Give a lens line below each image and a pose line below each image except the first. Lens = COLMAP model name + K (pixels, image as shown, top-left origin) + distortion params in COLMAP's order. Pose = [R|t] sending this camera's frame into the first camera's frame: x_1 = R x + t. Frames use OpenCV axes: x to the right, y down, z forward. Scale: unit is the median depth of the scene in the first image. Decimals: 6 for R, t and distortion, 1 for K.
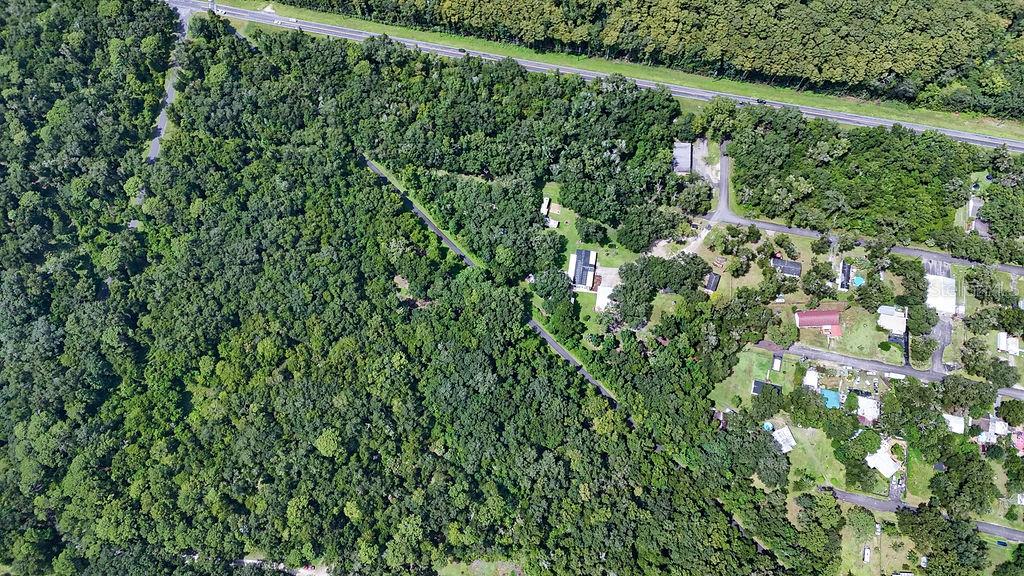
lens RADIAL K [[752.8, 0, 513.6], [0, 752.8, 286.2], [0, 0, 1]] dist [0.083780, -0.083266]
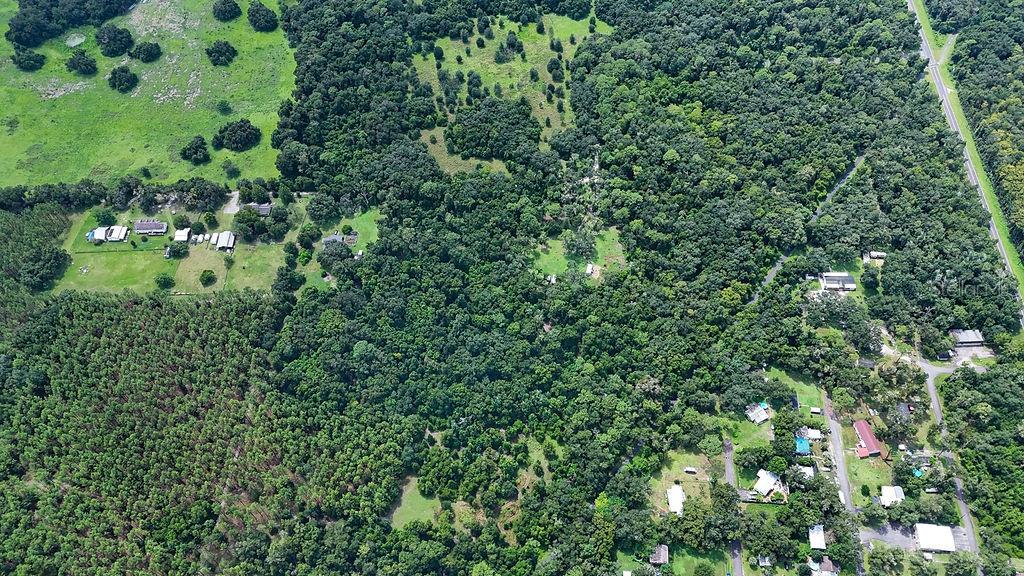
lens RADIAL K [[752.8, 0, 513.6], [0, 752.8, 286.2], [0, 0, 1]] dist [0.083780, -0.083266]
pose [[0.124931, 0.811524, -0.570808, 0.845805], [-0.932168, 0.293034, 0.212588, 0.243388], [0.339786, 0.505530, 0.793086, -0.282275]]
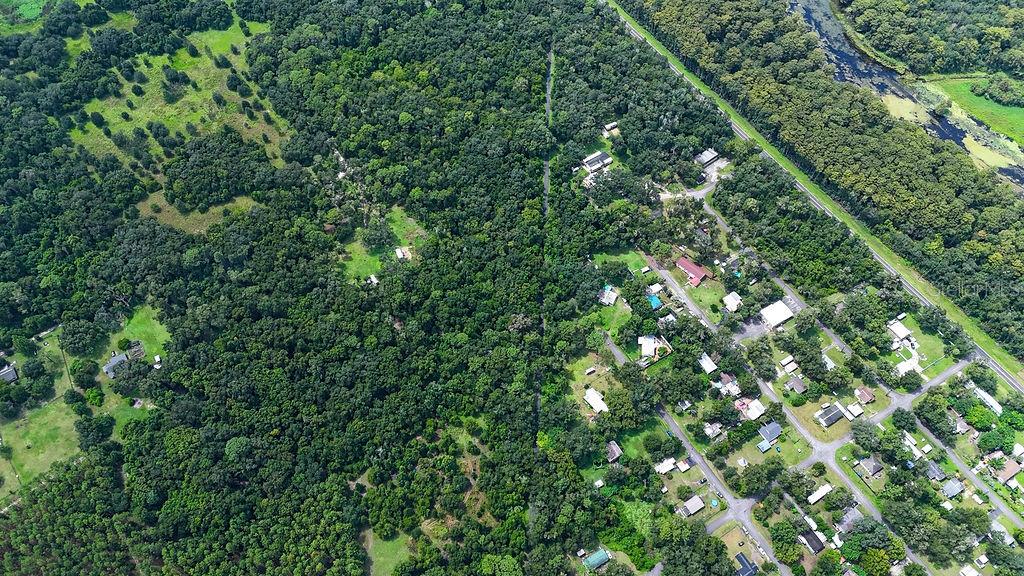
lens RADIAL K [[752.8, 0, 513.6], [0, 752.8, 286.2], [0, 0, 1]] dist [0.083780, -0.083266]
pose [[0.687234, 0.618273, -0.381376, 0.740980], [-0.695017, 0.712339, -0.097592, 0.438735], [0.211330, 0.332132, 0.919254, -0.346270]]
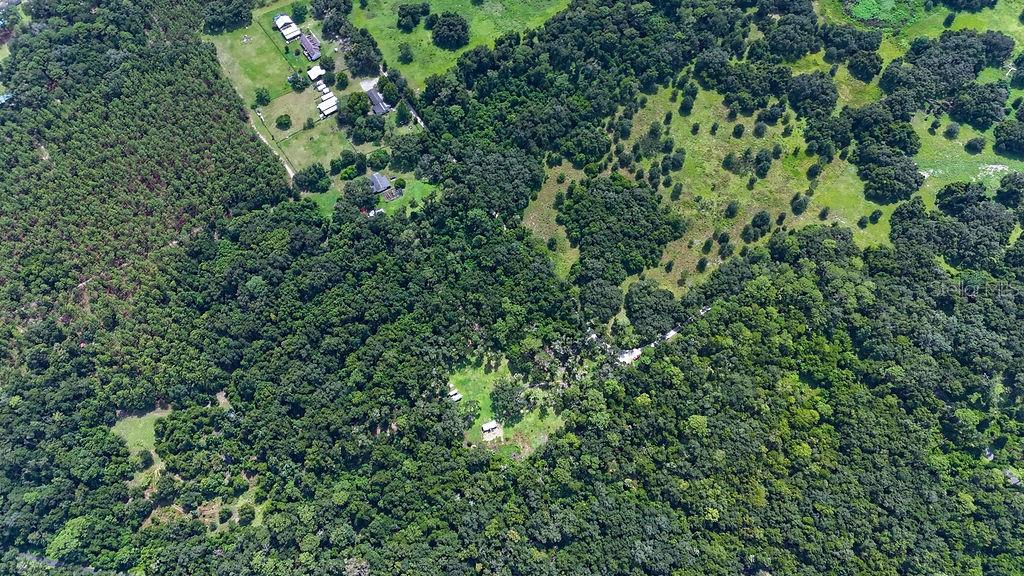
lens RADIAL K [[752.8, 0, 513.6], [0, 752.8, 286.2], [0, 0, 1]] dist [0.083780, -0.083266]
pose [[-0.763623, 0.589797, -0.262716, 0.162094], [-0.598732, -0.494555, 0.630028, -0.257858], [0.241661, 0.638400, 0.730784, -0.099175]]
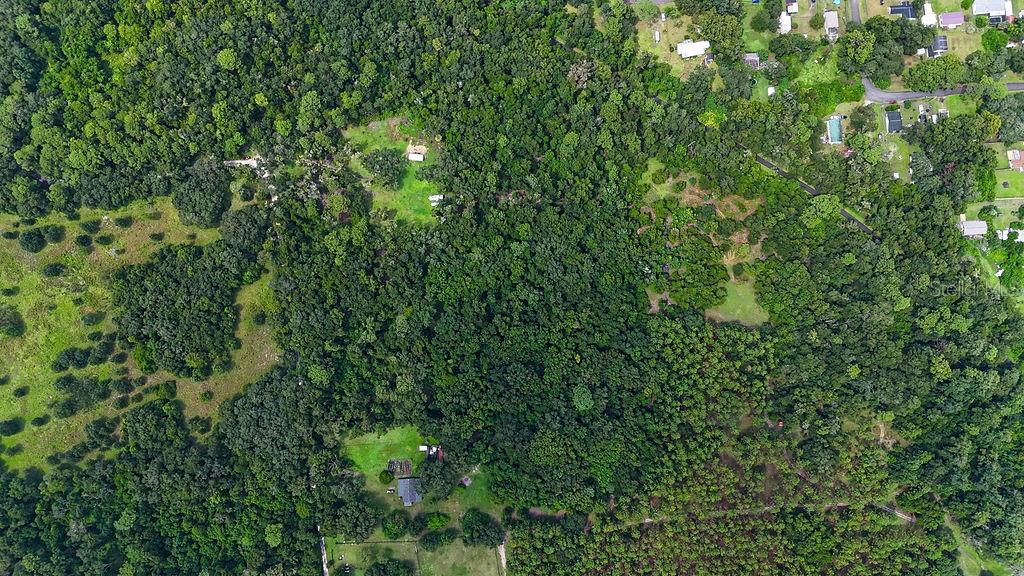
lens RADIAL K [[752.8, 0, 513.6], [0, 752.8, 286.2], [0, 0, 1]] dist [0.083780, -0.083266]
pose [[0.964616, -0.262596, 0.023664, 0.074845], [0.251080, 0.942278, 0.221521, 0.372687], [-0.080469, -0.207741, 0.974869, -0.311392]]
